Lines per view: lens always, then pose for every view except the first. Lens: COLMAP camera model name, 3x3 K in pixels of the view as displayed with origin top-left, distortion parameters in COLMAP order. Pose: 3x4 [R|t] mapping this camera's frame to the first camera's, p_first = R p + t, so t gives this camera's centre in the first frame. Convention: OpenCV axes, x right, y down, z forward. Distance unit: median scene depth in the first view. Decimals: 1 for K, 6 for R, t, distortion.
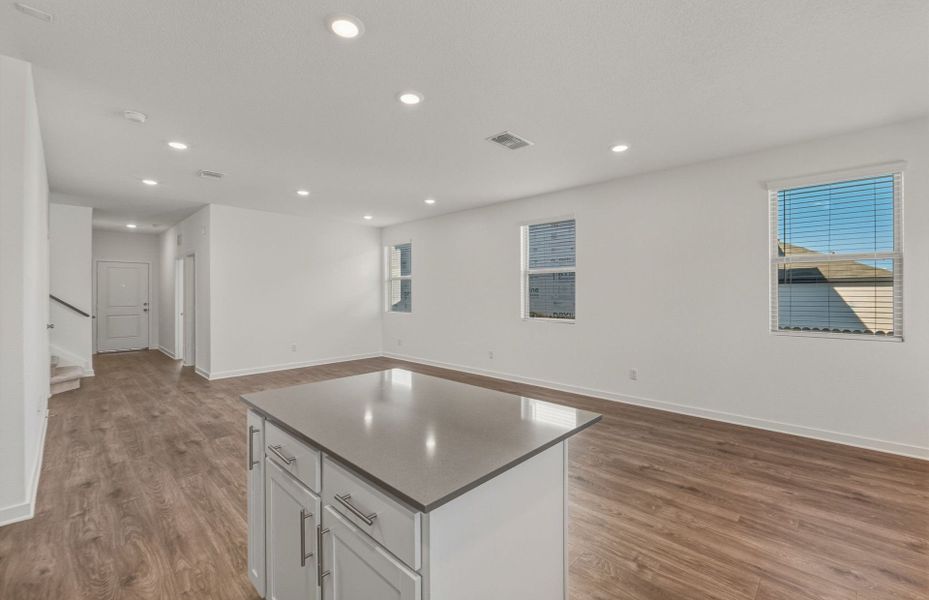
lens RADIAL K [[383.4, 0, 469.2], [0, 383.4, 293.0], [0, 0, 1]] dist [-0.017877, 0.000141]
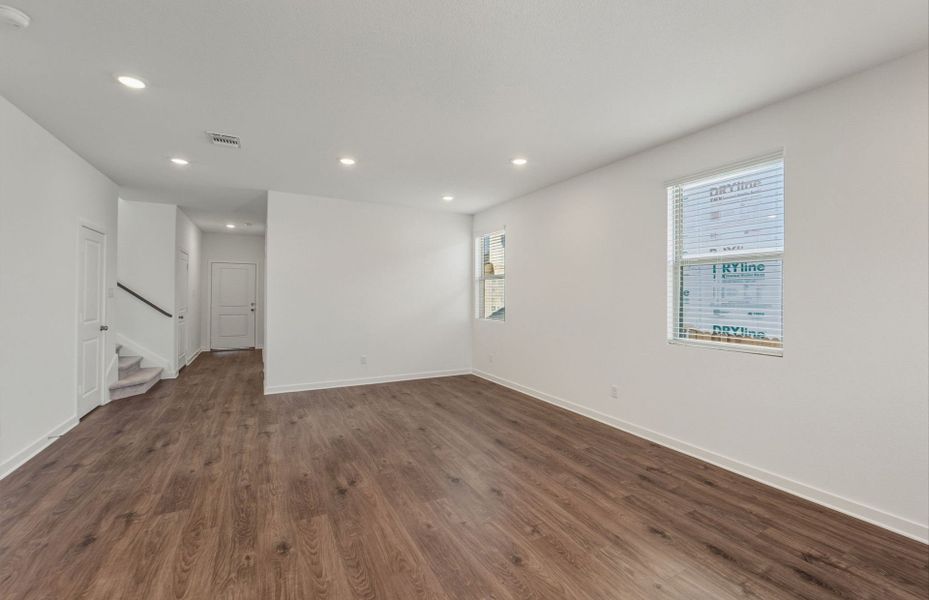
lens RADIAL K [[383.4, 0, 469.2], [0, 383.4, 293.0], [0, 0, 1]] dist [-0.017877, 0.000141]
pose [[0.949300, 0.006690, -0.314301, 0.027792], [-0.008490, 0.999954, -0.004359, -0.001556], [0.314258, 0.006806, 0.949313, 0.330991]]
